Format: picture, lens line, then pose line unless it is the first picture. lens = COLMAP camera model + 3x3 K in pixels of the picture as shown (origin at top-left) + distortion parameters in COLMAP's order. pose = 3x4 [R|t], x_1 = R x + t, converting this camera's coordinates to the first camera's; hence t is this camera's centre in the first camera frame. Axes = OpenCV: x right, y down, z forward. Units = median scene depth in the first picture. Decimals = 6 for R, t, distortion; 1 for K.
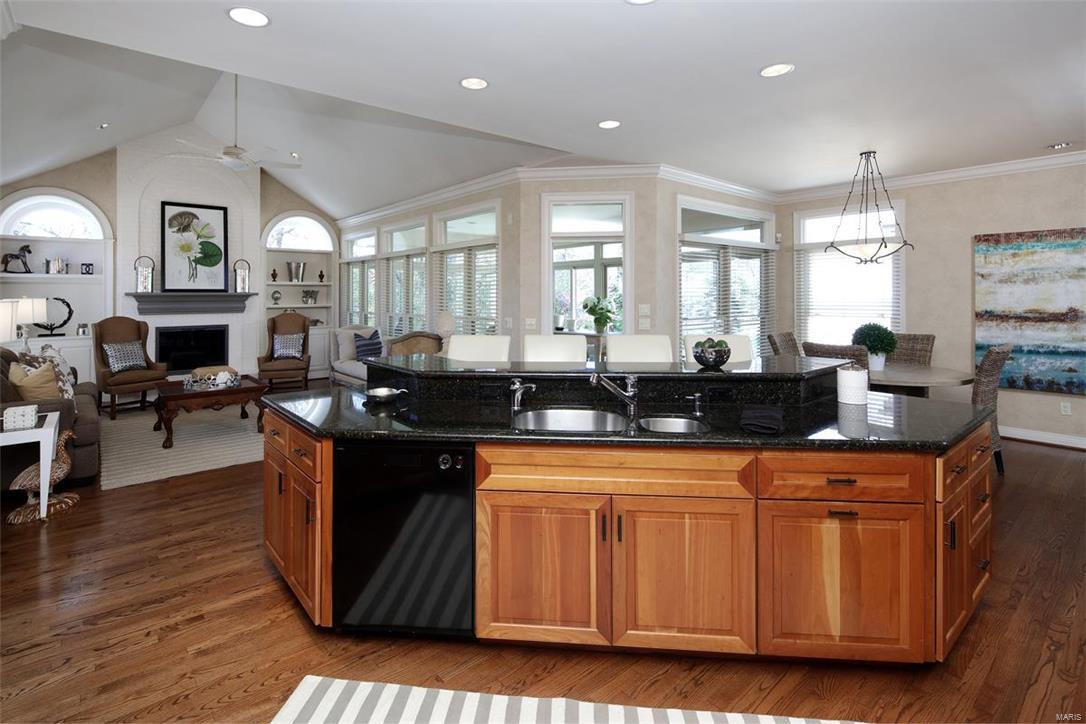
lens RADIAL K [[530.3, 0, 530.1], [0, 530.3, 279.0], [0, 0, 1]] dist [-0.001808, -0.001779]
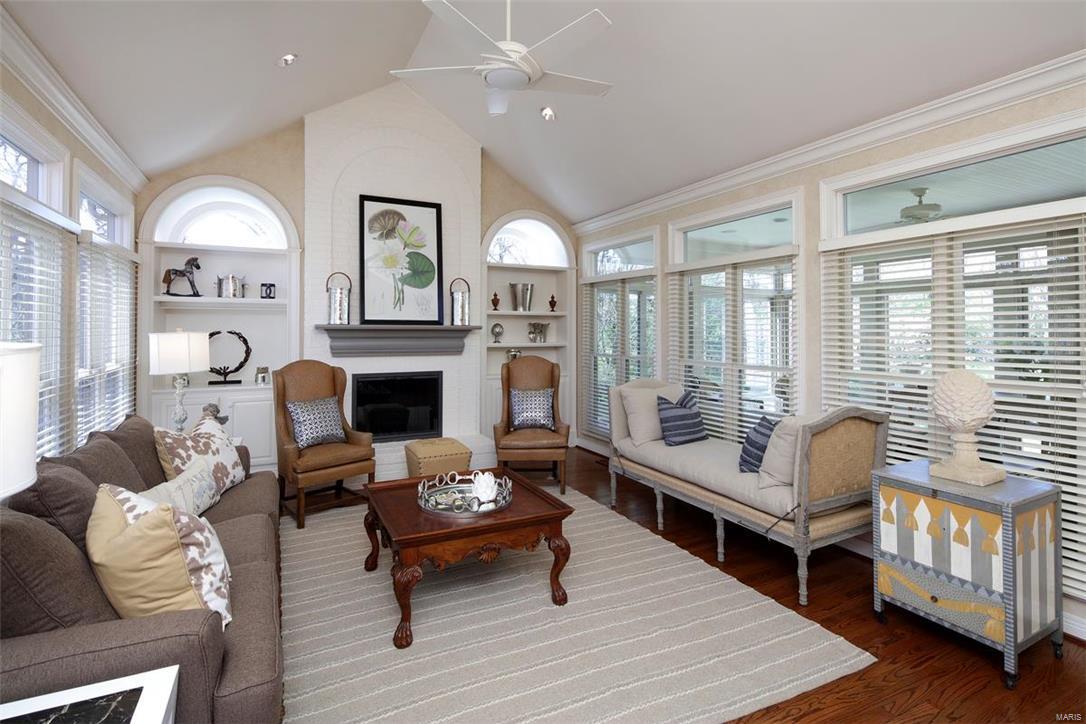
lens RADIAL K [[534.6, 0, 543.8], [0, 534.6, 310.4], [0, 0, 1]] dist [0.002749, -0.000027]
pose [[0.973650, -0.000575, -0.228048, -0.286587], [-0.000949, 0.999978, -0.006572, 0.010541], [0.228047, 0.006615, 0.973628, 0.353420]]
